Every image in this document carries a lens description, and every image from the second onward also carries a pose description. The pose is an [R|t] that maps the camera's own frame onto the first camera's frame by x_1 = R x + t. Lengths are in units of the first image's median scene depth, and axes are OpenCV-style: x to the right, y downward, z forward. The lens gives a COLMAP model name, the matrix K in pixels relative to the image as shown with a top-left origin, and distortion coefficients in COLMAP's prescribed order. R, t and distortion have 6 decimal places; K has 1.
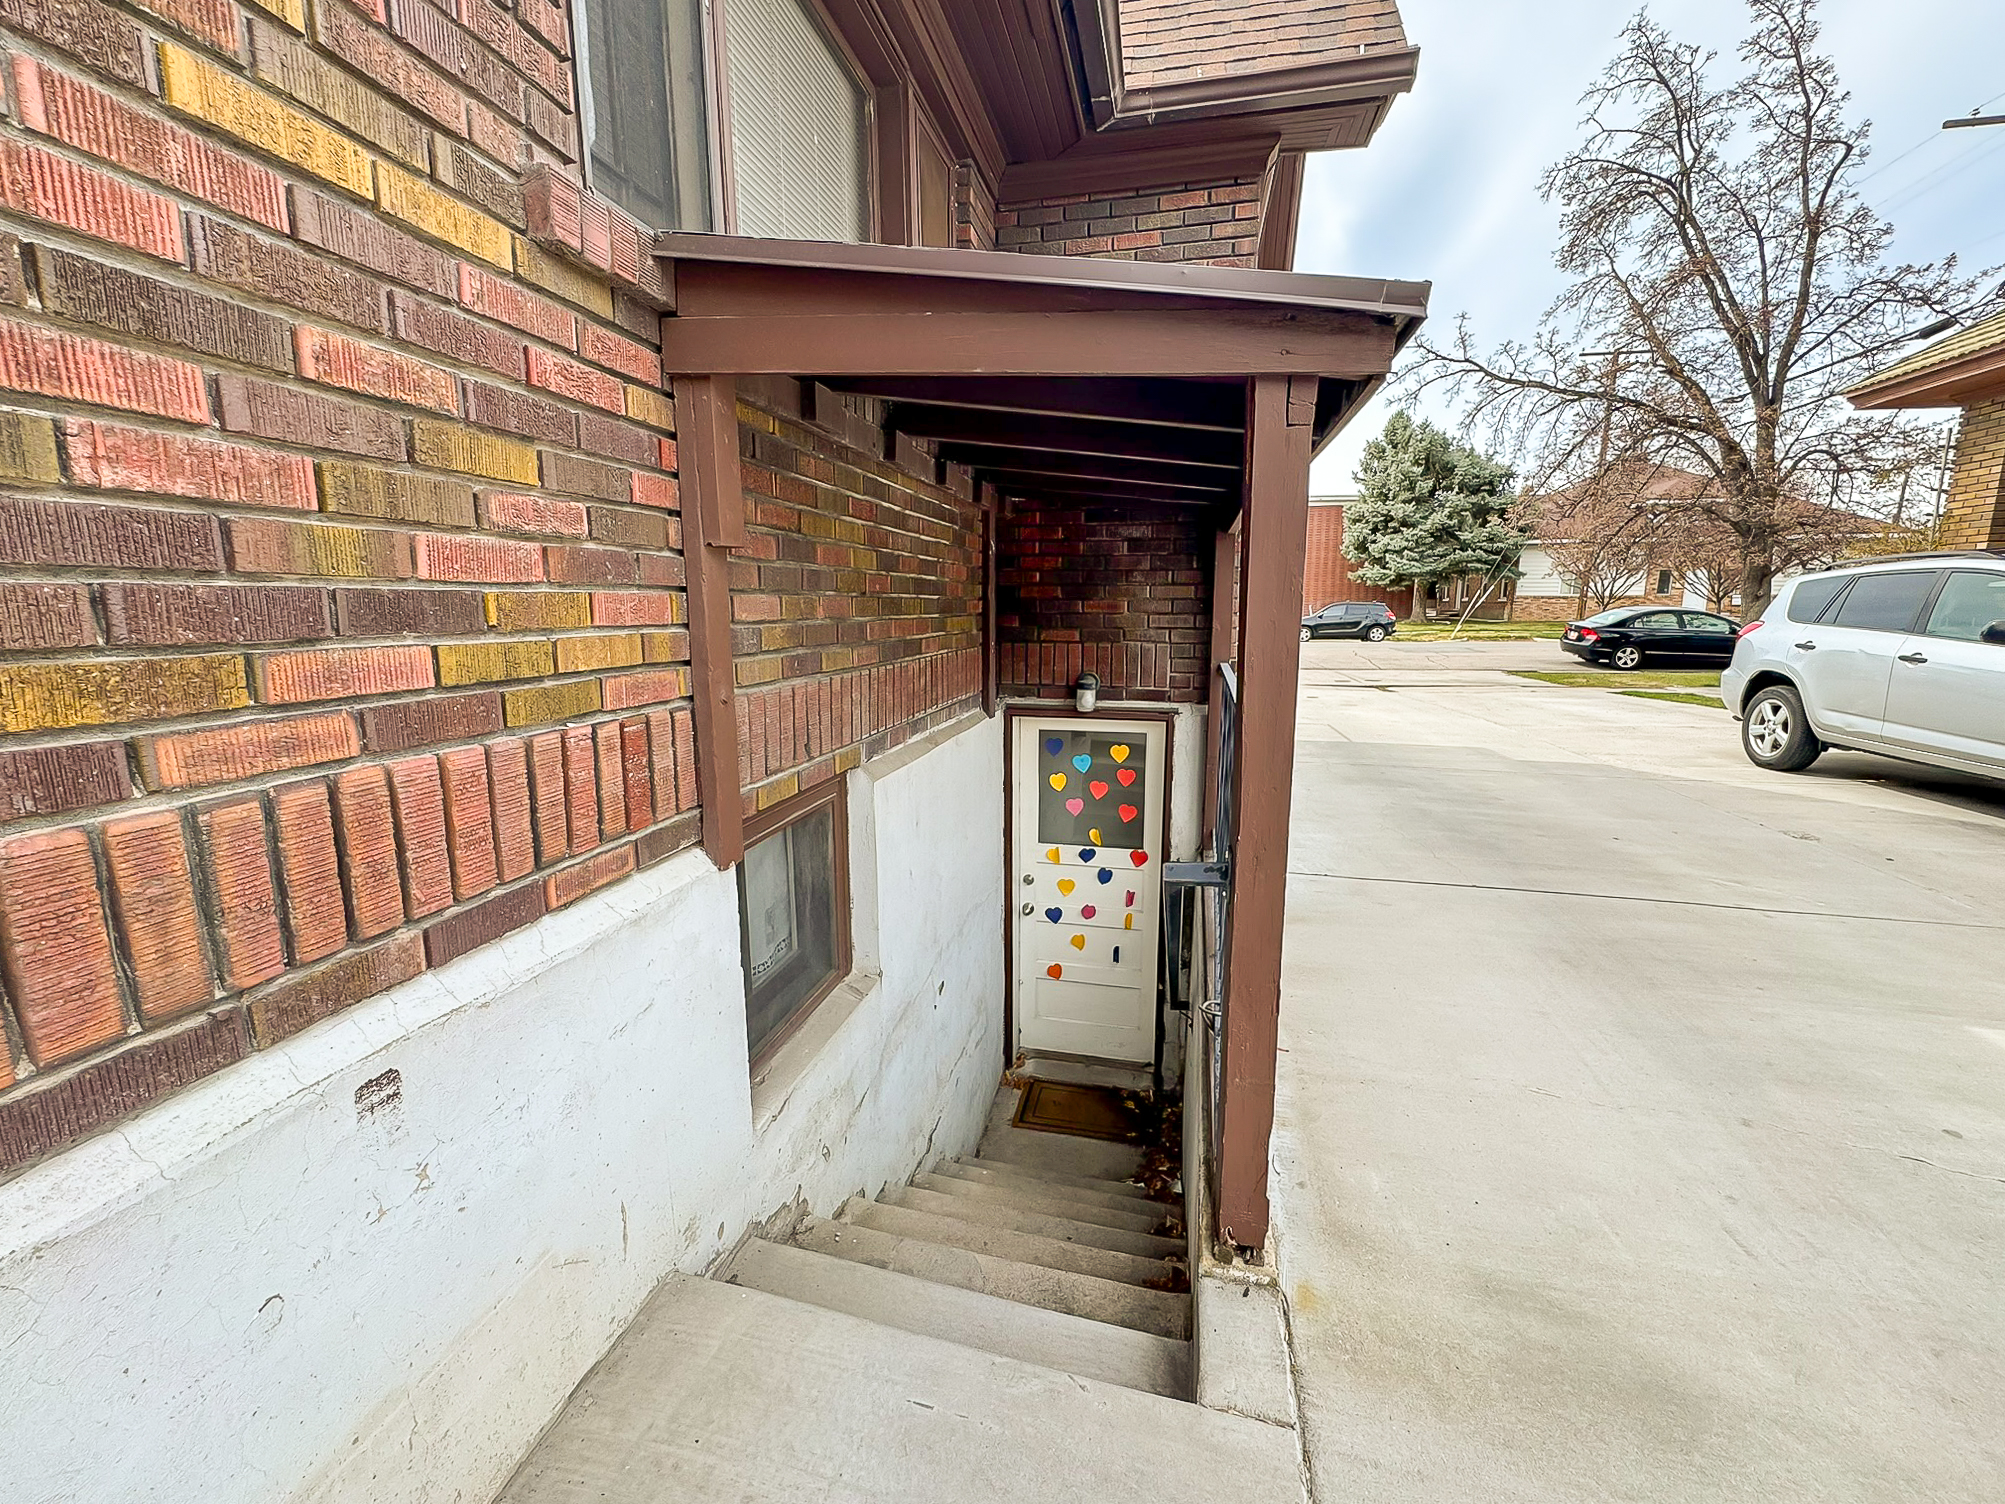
lens RADIAL K [[808.9, 0, 998.5], [0, 808.9, 745.8], [0, 0, 1]] dist [0.001022, 0.000127]
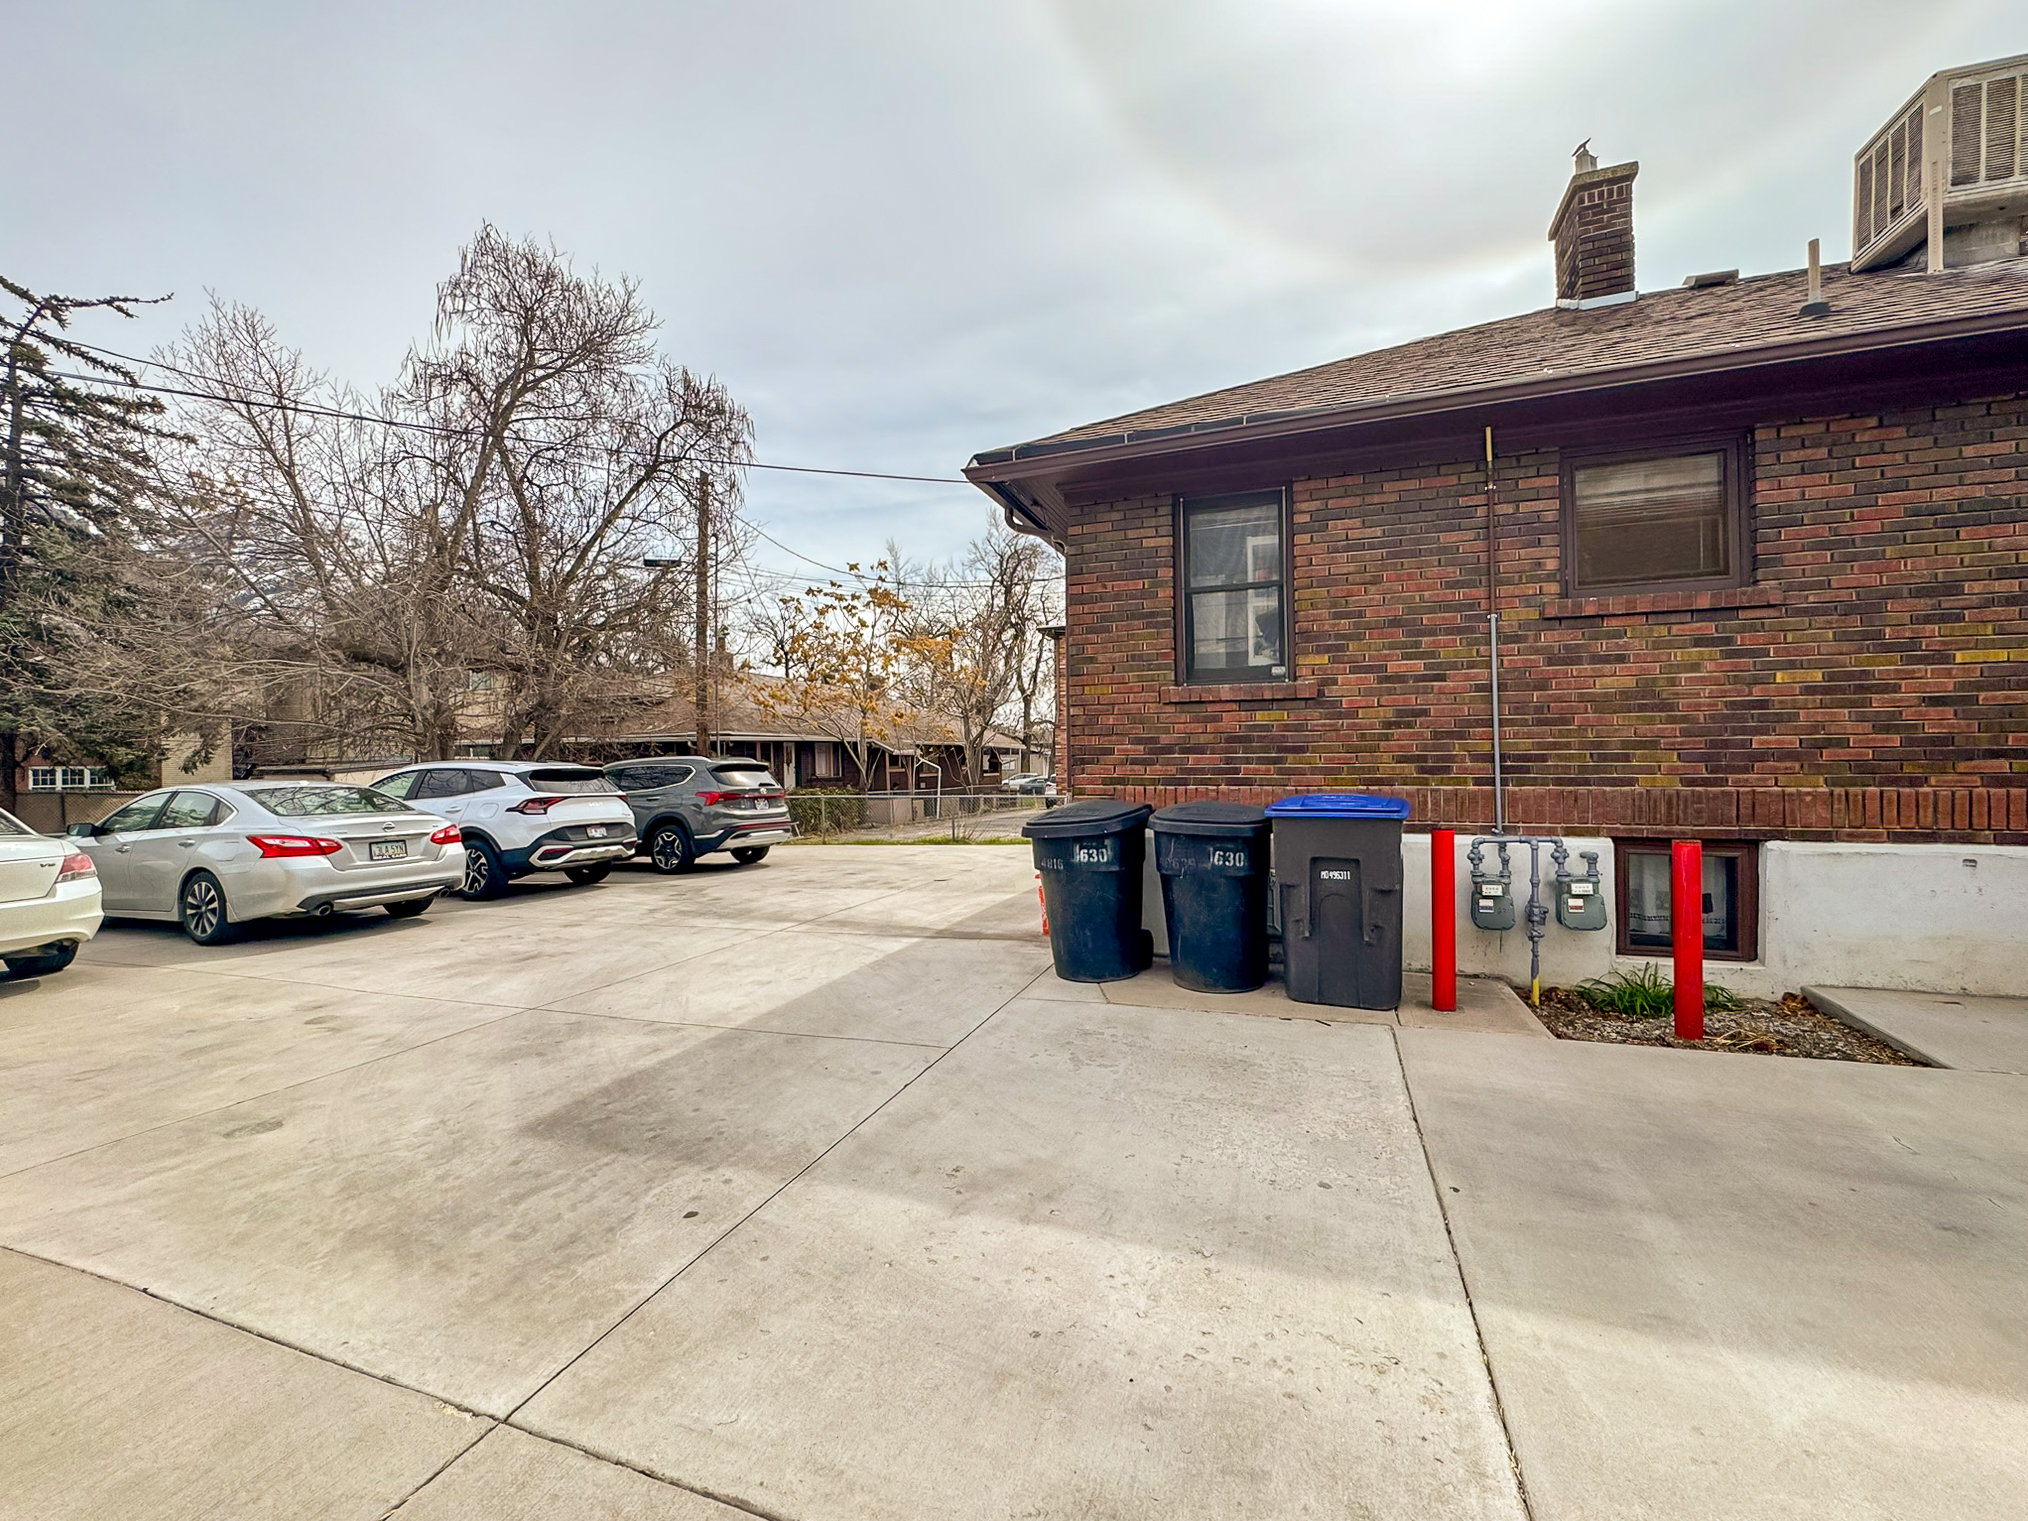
lens RADIAL K [[818.1, 0, 1012.8], [0, 818.1, 762.1], [0, 0, 1]] dist [0.001022, 0.000127]
pose [[-0.117775, -0.000272, -0.993040, 4.637553], [-0.164483, 0.986192, 0.019238, 0.724714], [0.979323, 0.165604, -0.116194, -3.977258]]
